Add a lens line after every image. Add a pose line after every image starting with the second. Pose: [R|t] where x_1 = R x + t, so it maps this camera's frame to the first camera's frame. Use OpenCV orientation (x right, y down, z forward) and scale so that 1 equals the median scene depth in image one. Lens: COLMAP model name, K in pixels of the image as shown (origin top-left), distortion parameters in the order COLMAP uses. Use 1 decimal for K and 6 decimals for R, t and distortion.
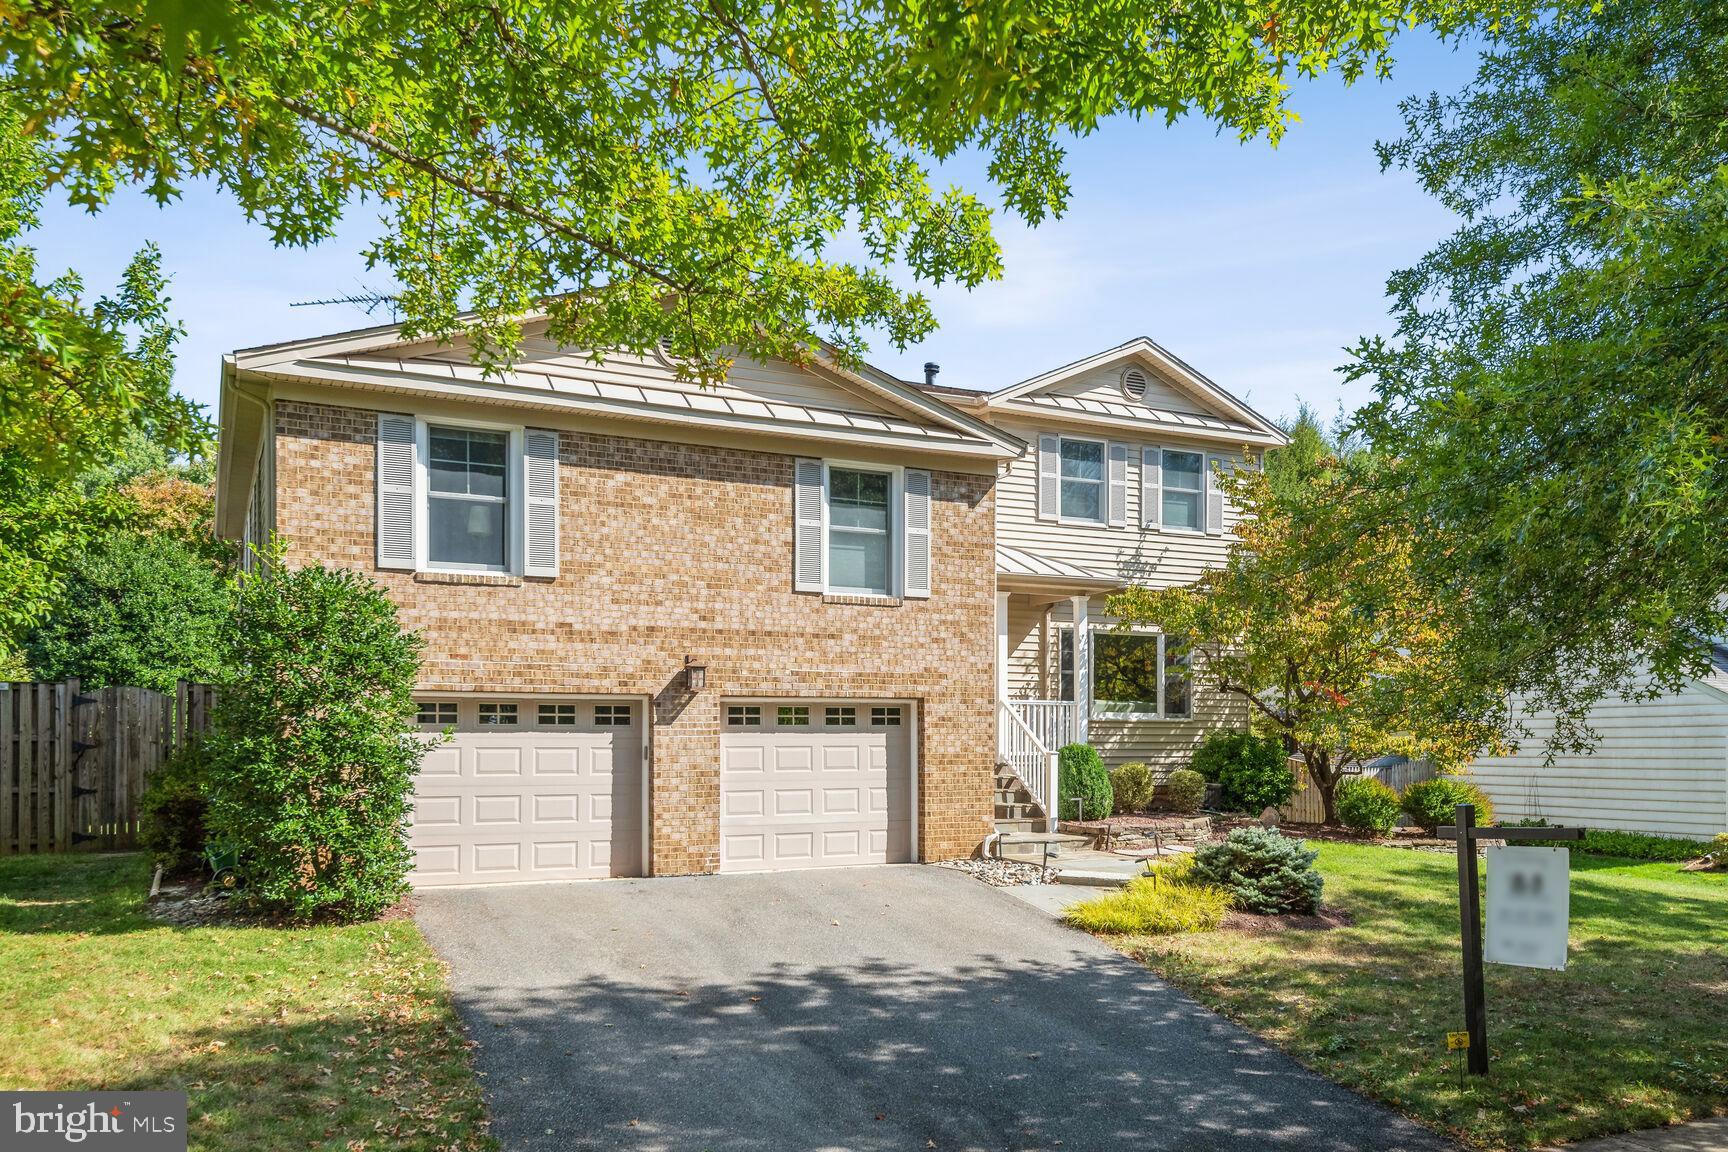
lens RADIAL K [[1330.9, 0, 863.3], [0, 1330.9, 577.0], [0, 0, 1]] dist [0.002031, 0.000145]
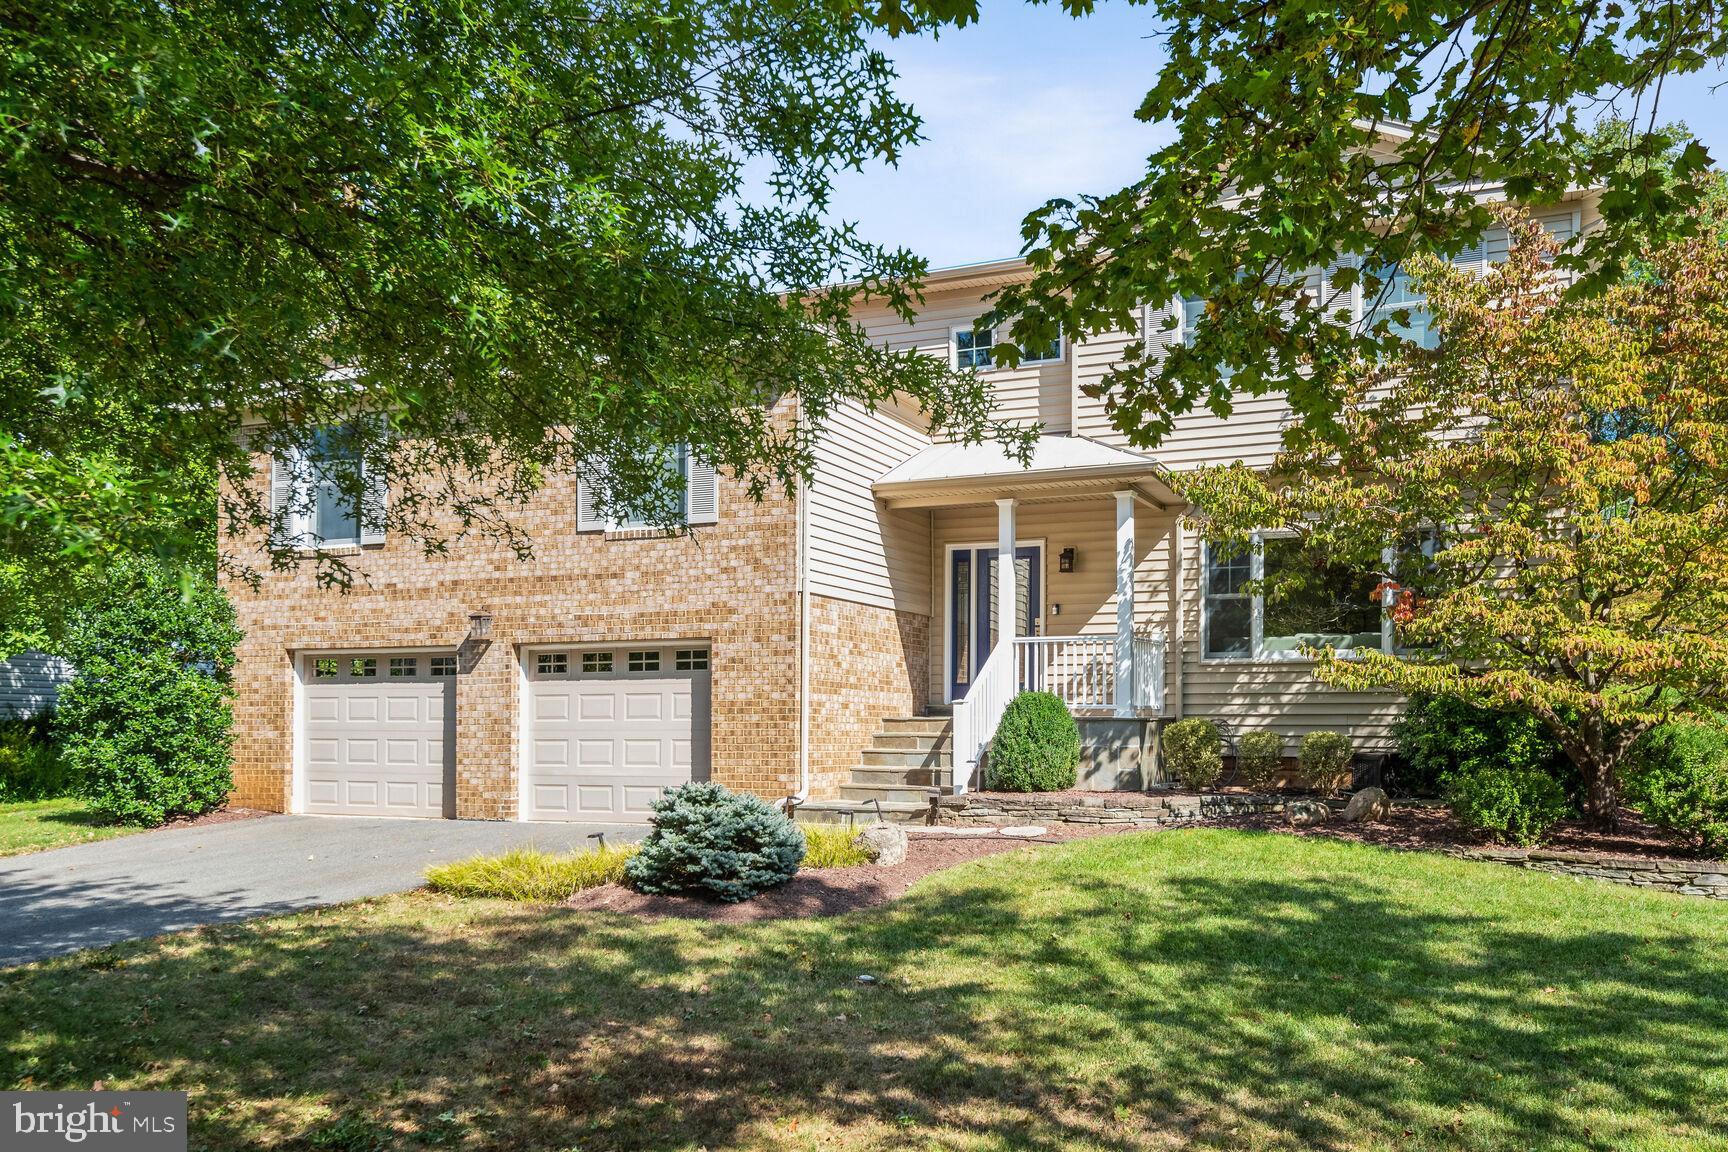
lens RADIAL K [[1455.6, 0, 864.6], [0, 1455.6, 576.1], [0, 0, 1]] dist [-0.001124, -0.000153]
pose [[0.643893, -0.080262, -0.760894, 0.852643], [0.090765, 0.995473, -0.028198, 0.088419], [0.759713, -0.050906, 0.648263, 0.468659]]
